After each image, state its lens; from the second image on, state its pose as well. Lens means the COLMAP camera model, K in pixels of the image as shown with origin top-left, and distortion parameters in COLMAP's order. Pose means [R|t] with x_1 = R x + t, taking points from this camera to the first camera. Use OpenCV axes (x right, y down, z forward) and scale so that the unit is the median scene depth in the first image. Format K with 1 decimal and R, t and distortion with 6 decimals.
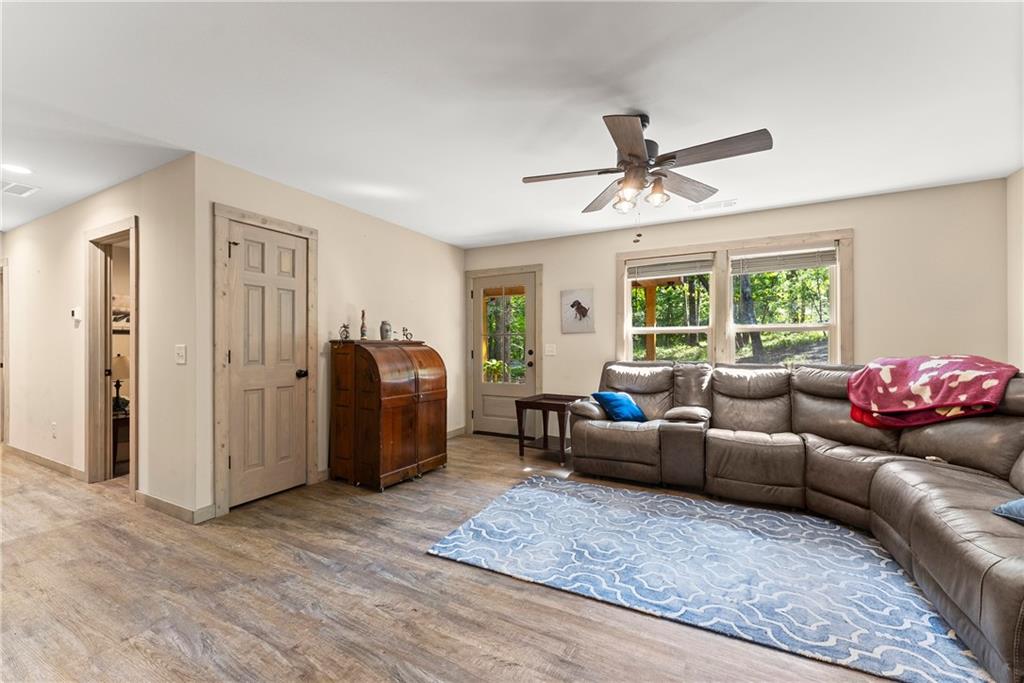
lens RADIAL K [[409.2, 0, 516.0], [0, 409.2, 347.0], [0, 0, 1]] dist [0.000553, 0.000128]
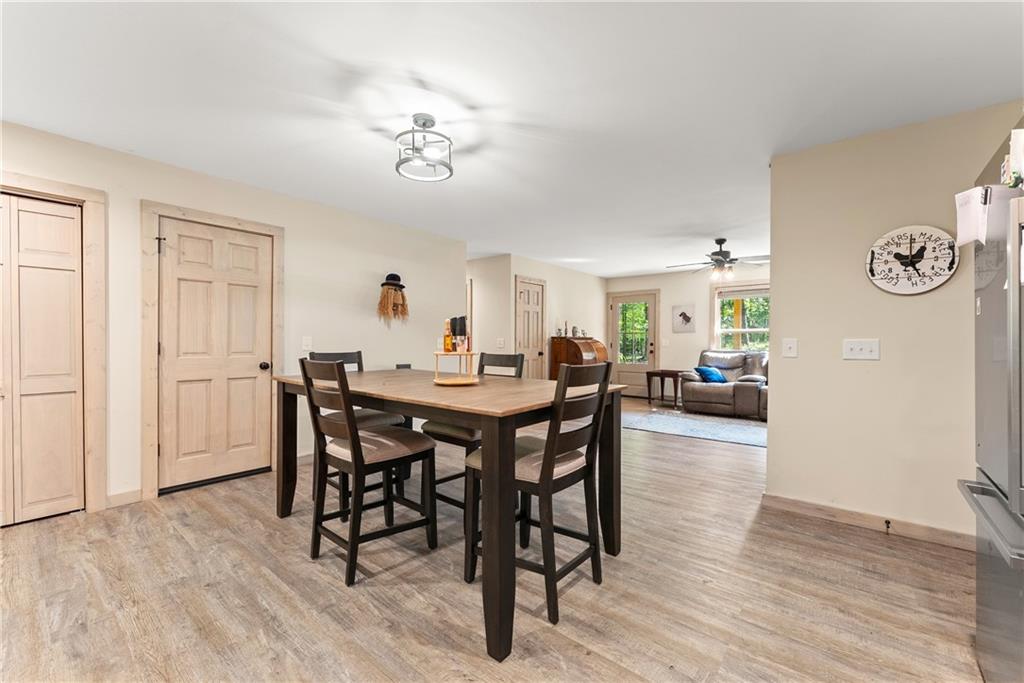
lens RADIAL K [[409.2, 0, 514.5], [0, 409.2, 346.7], [0, 0, 1]] dist [0.000553, 0.000128]
pose [[0.978745, 0.009559, -0.204859, -0.204759], [-0.006781, 0.999875, 0.014263, 0.003883], [0.204970, -0.012571, 0.978687, -0.851611]]
